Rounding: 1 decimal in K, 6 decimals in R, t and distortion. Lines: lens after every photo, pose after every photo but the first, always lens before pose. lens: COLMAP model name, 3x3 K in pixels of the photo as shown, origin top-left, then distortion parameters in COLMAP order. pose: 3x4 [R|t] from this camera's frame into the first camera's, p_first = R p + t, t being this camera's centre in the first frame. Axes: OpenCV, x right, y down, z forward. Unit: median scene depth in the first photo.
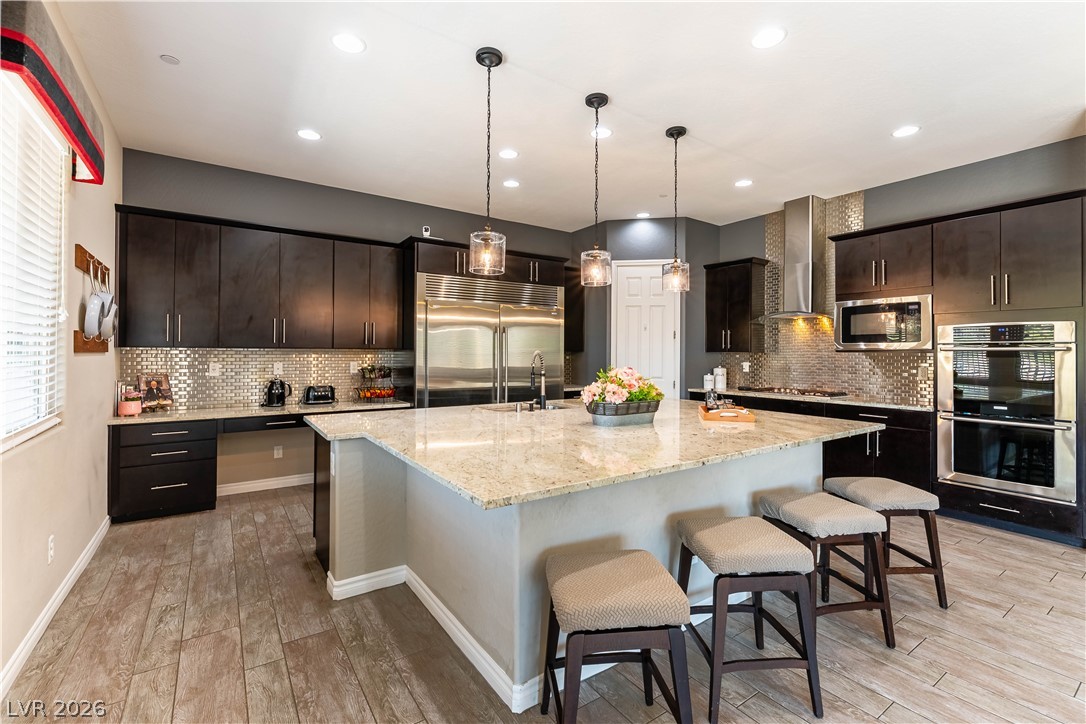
lens RADIAL K [[474.1, 0, 546.6], [0, 474.1, 353.2], [0, 0, 1]] dist [0.001613, -0.000493]
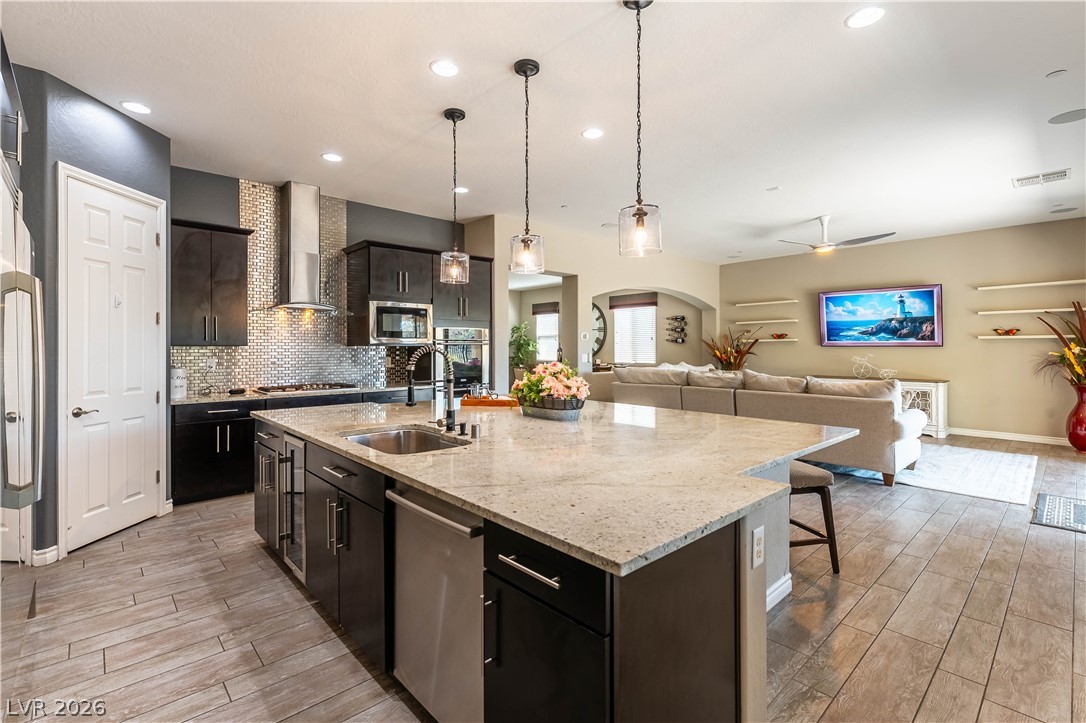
lens RADIAL K [[474.1, 0, 544.1], [0, 474.1, 353.4], [0, 0, 1]] dist [0.001613, -0.000493]
pose [[-0.118065, -0.019673, 0.992811, -0.610036], [0.000243, 0.999803, 0.019840, -0.006856], [-0.993006, 0.002584, -0.118037, 0.822653]]
